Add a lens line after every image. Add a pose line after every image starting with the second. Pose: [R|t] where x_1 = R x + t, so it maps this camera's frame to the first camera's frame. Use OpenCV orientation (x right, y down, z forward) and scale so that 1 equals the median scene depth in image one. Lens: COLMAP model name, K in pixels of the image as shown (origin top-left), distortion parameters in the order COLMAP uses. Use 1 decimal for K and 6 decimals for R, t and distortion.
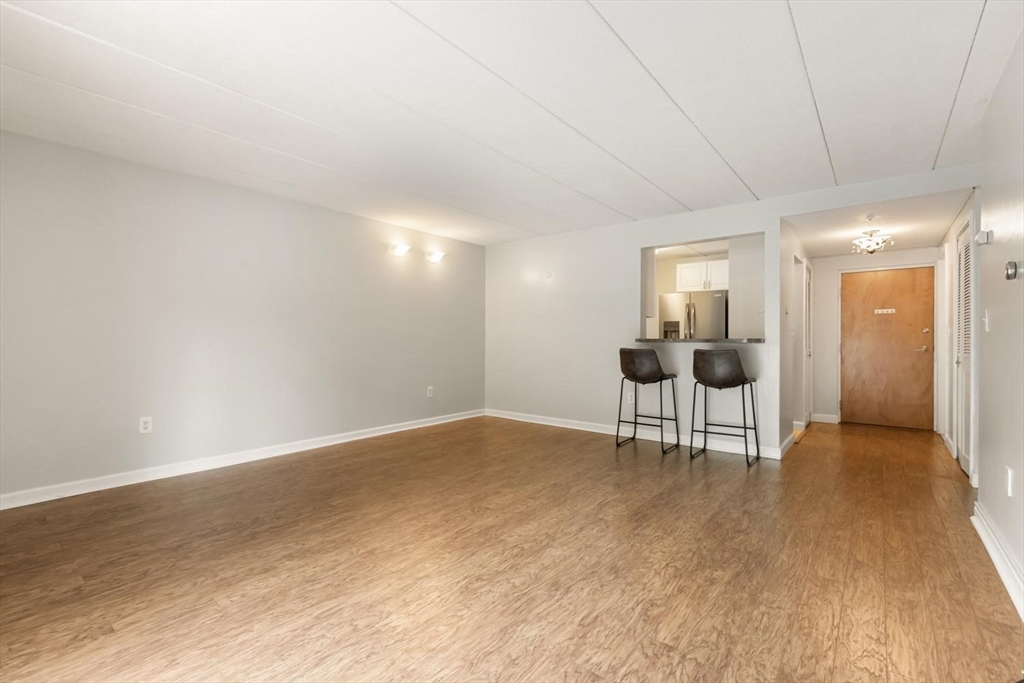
lens RADIAL K [[467.2, 0, 498.7], [0, 467.2, 345.8], [0, 0, 1]] dist [0.013095, -0.002629]
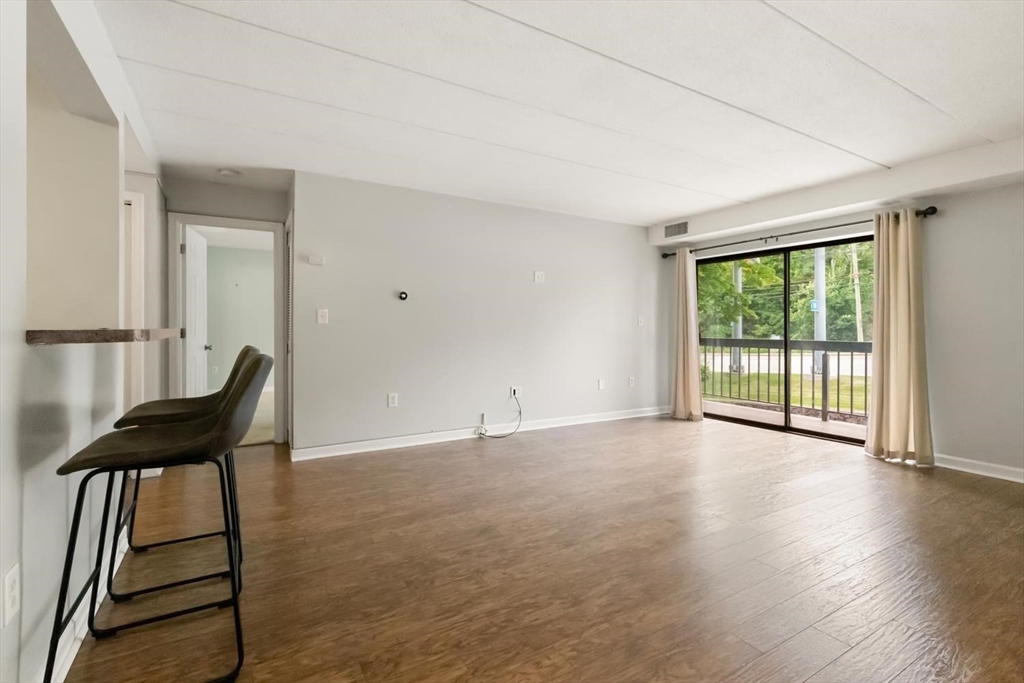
lens RADIAL K [[467.2, 0, 520.9], [0, 467.2, 321.7], [0, 0, 1]] dist [0.013095, -0.002629]
pose [[-0.951162, -0.001101, 0.308691, -0.018077], [-0.002215, 0.999992, -0.003258, -0.019206], [-0.308685, -0.003782, -0.951157, 1.288006]]
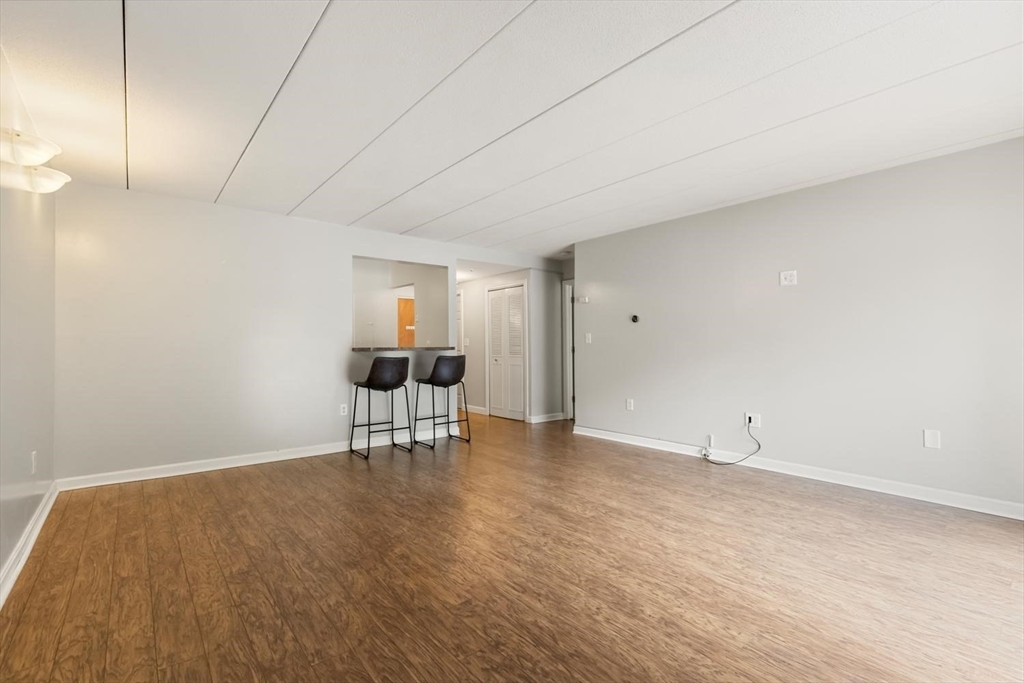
lens RADIAL K [[467.2, 0, 514.0], [0, 467.2, 338.4], [0, 0, 1]] dist [0.013095, -0.002629]
pose [[0.176542, 0.014562, 0.984185, -0.680532], [0.017168, 0.999693, -0.017872, -0.012803], [-0.984143, 0.020052, 0.176238, 0.548392]]
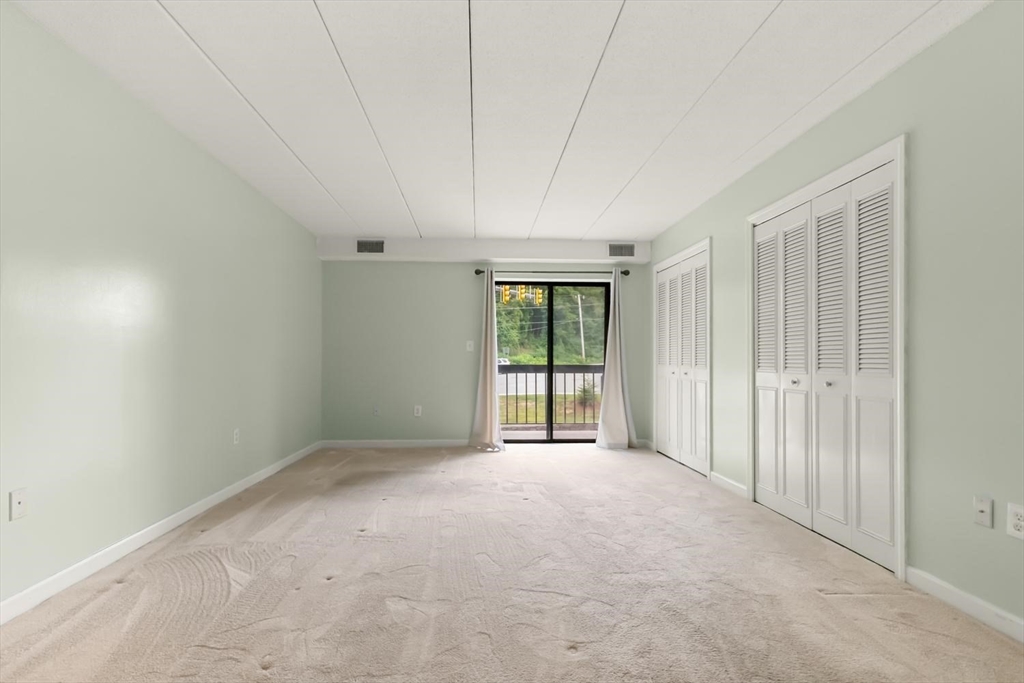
lens RADIAL K [[467.2, 0, 505.6], [0, 467.2, 368.0], [0, 0, 1]] dist [0.013095, -0.002629]
pose [[-0.773571, 0.008394, -0.633654, 0.656122], [-0.008518, 0.999684, 0.023641, -0.000334], [0.633652, 0.023685, -0.773256, 0.933773]]
